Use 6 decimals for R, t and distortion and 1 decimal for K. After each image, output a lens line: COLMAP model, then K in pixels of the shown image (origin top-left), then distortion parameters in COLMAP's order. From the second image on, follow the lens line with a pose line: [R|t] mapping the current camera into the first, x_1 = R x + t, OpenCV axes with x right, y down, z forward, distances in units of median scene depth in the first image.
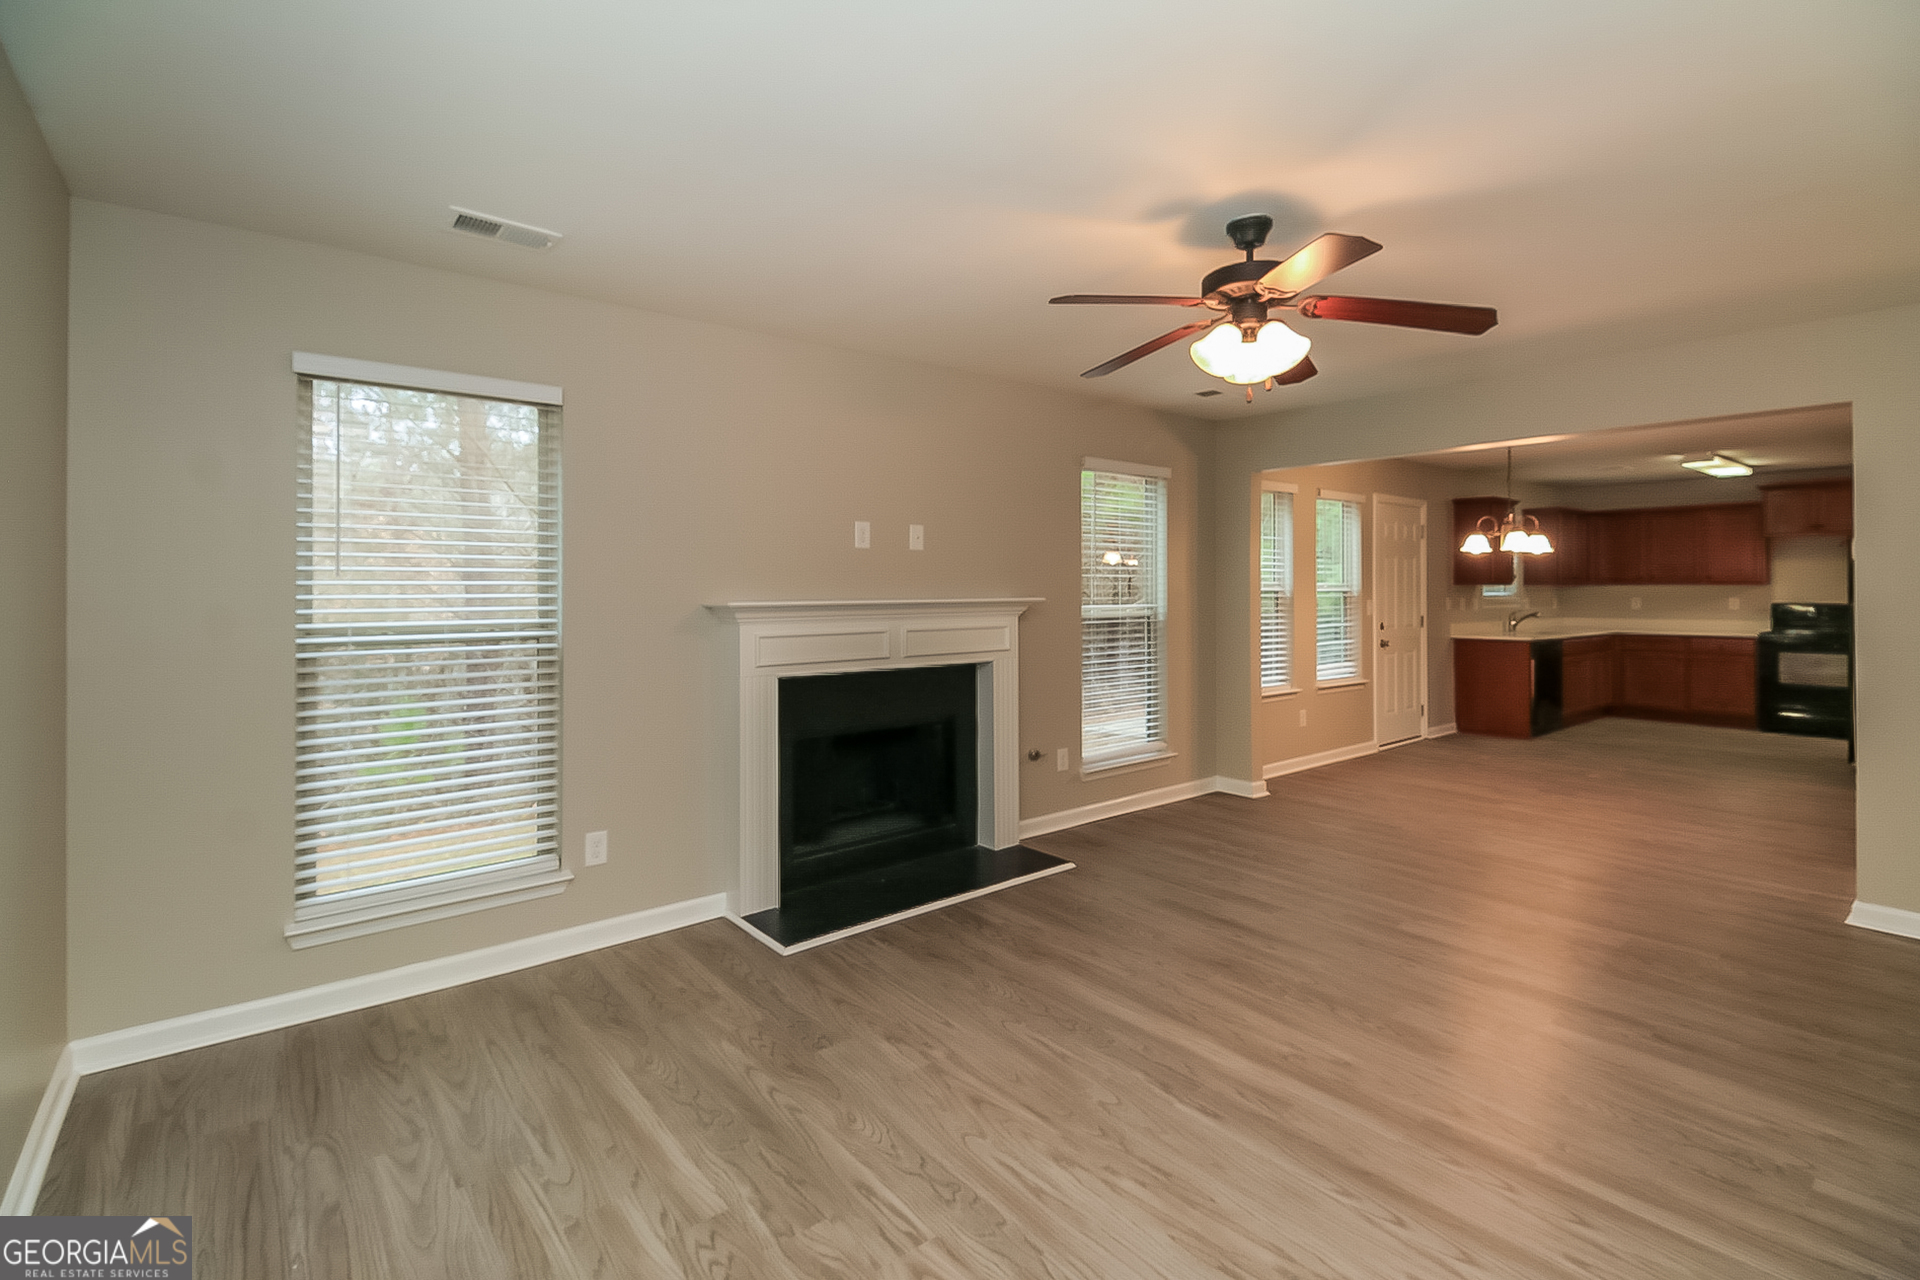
lens RADIAL K [[861.9, 0, 954.2], [0, 861.9, 588.0], [0, 0, 1]] dist [0.001871, 0.000321]
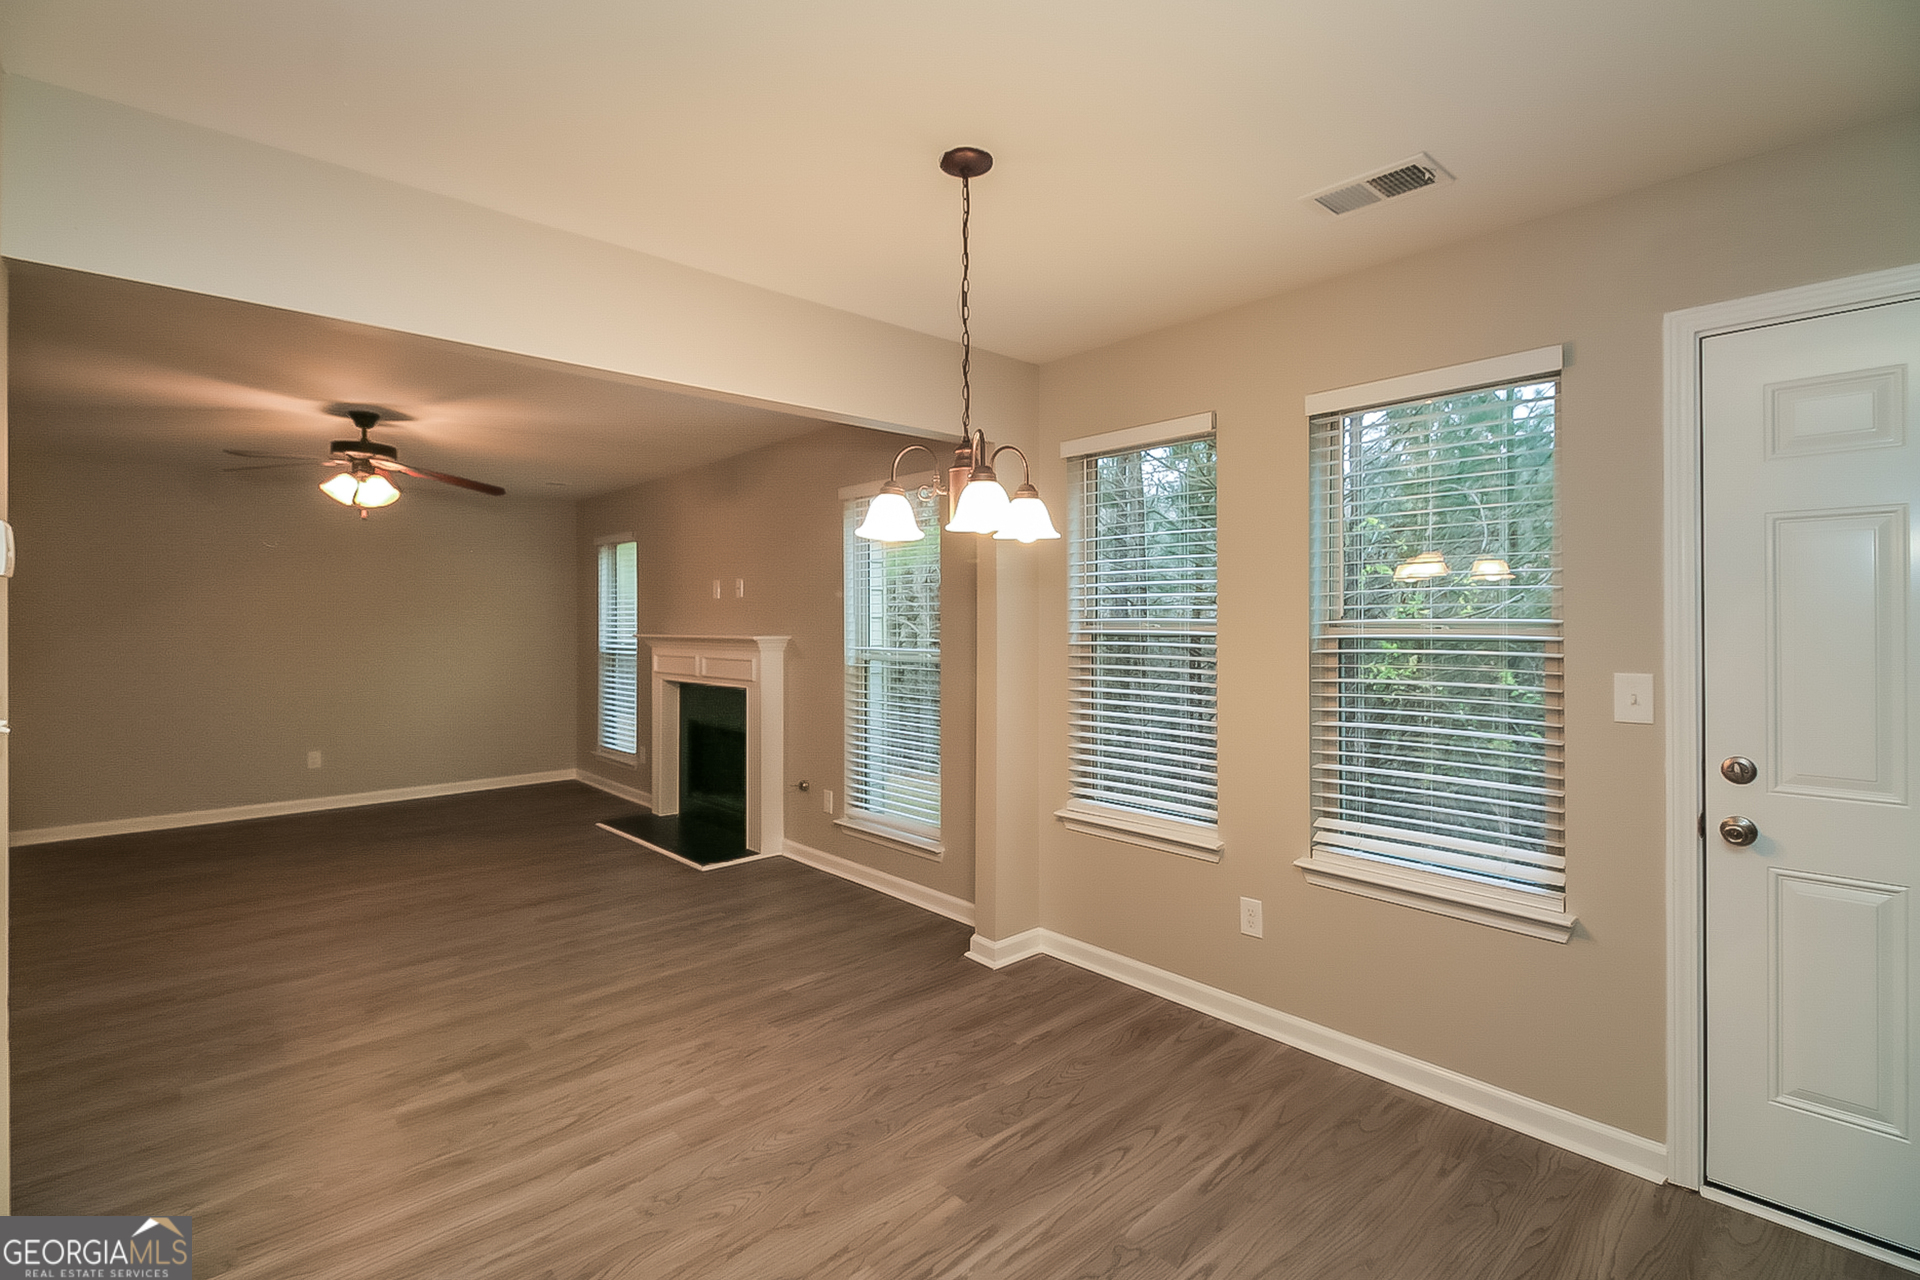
lens RADIAL K [[881.8, 0, 960.3], [0, 881.8, 611.5], [0, 0, 1]] dist [0.000291, -0.000293]
pose [[0.070203, -0.015222, -0.997417, 0.685910], [-0.005566, 0.999862, -0.015651, -0.001375], [0.997517, 0.006650, 0.070109, 0.648114]]
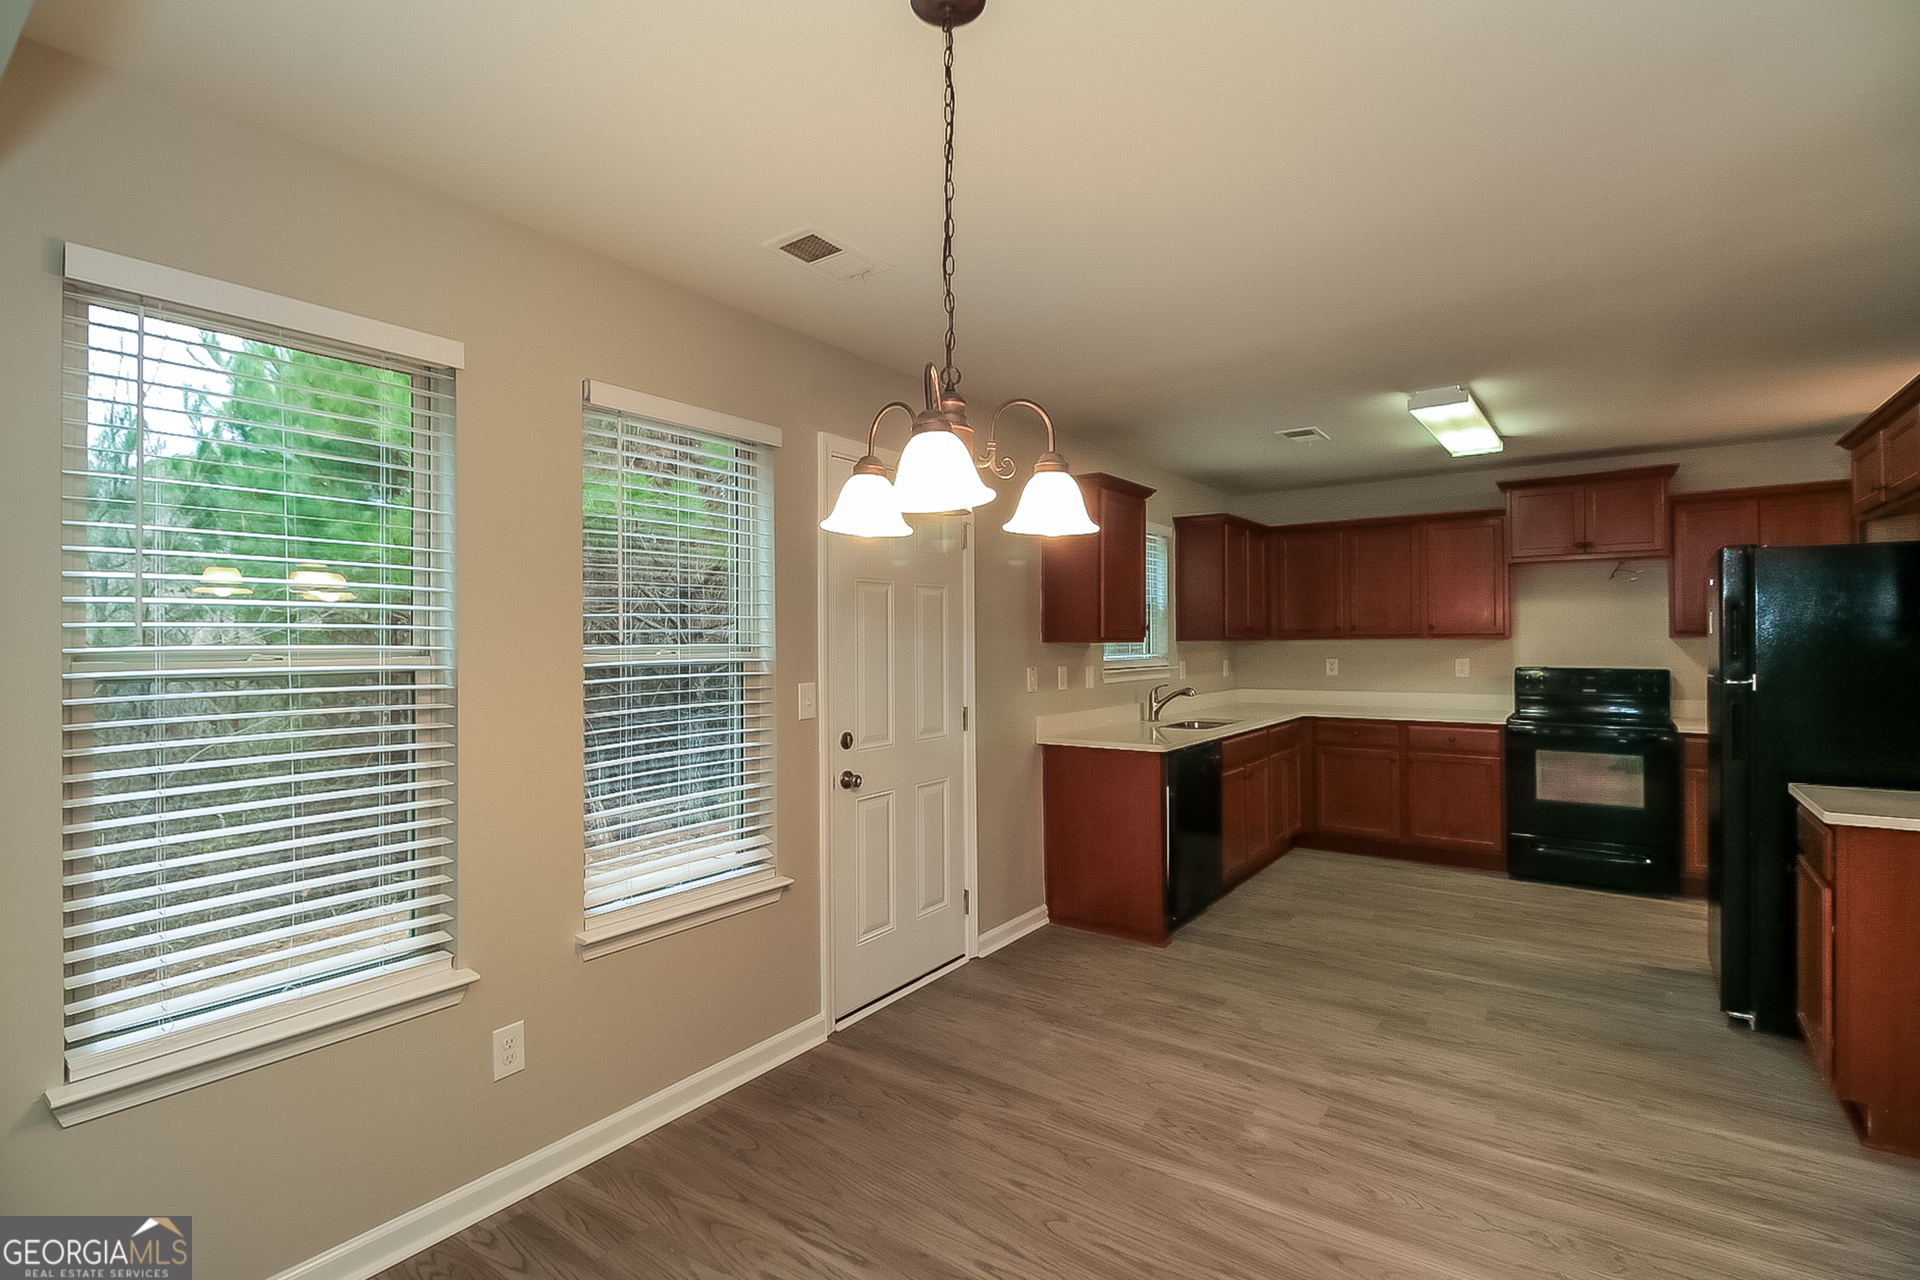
lens RADIAL K [[893.9, 0, 951.0], [0, 893.9, 631.7], [0, 0, 1]] dist [0.000339, -0.000225]
pose [[0.962647, -0.000794, 0.270758, 0.379905], [0.002833, 0.999970, -0.007141, -0.006498], [-0.270744, 0.007641, 0.962621, 0.492566]]
